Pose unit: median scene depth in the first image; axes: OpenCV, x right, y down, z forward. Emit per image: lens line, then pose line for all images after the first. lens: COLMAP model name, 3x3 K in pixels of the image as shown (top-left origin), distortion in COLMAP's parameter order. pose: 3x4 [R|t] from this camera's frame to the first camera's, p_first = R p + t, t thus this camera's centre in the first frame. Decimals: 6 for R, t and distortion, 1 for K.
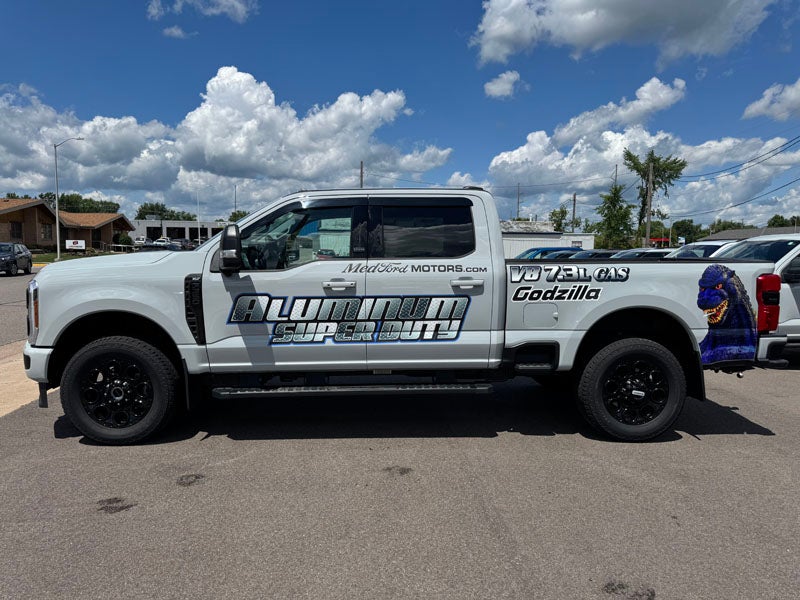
lens RADIAL K [[573.7, 0, 400.0], [0, 573.7, 300.0], [0, 0, 1]] dist [-0.000255, -0.007506]
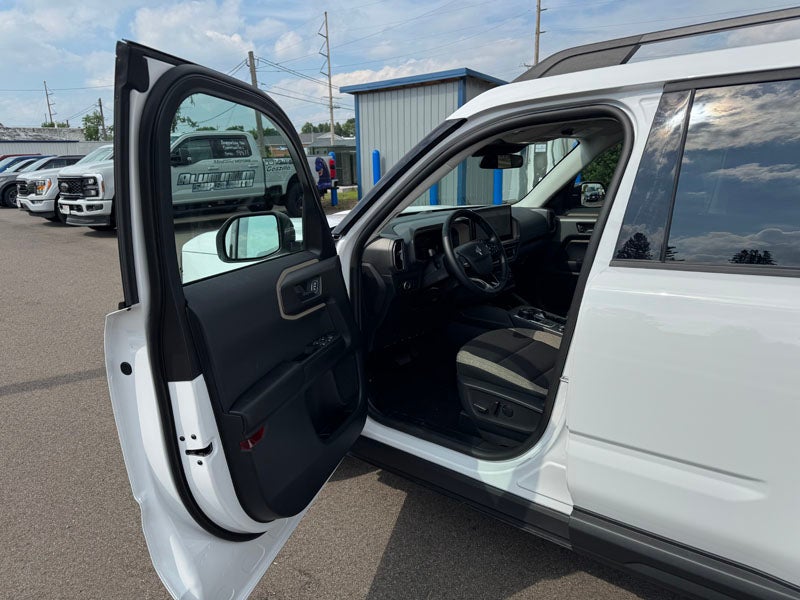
lens RADIAL K [[573.7, 0, 400.0], [0, 573.7, 300.0], [0, 0, 1]] dist [-0.000255, -0.007506]
pose [[0.674249, -0.203829, 0.709818, -1.557442], [0.089589, 0.976634, 0.195348, 0.130935], [-0.733049, -0.068121, 0.676755, -1.523218]]
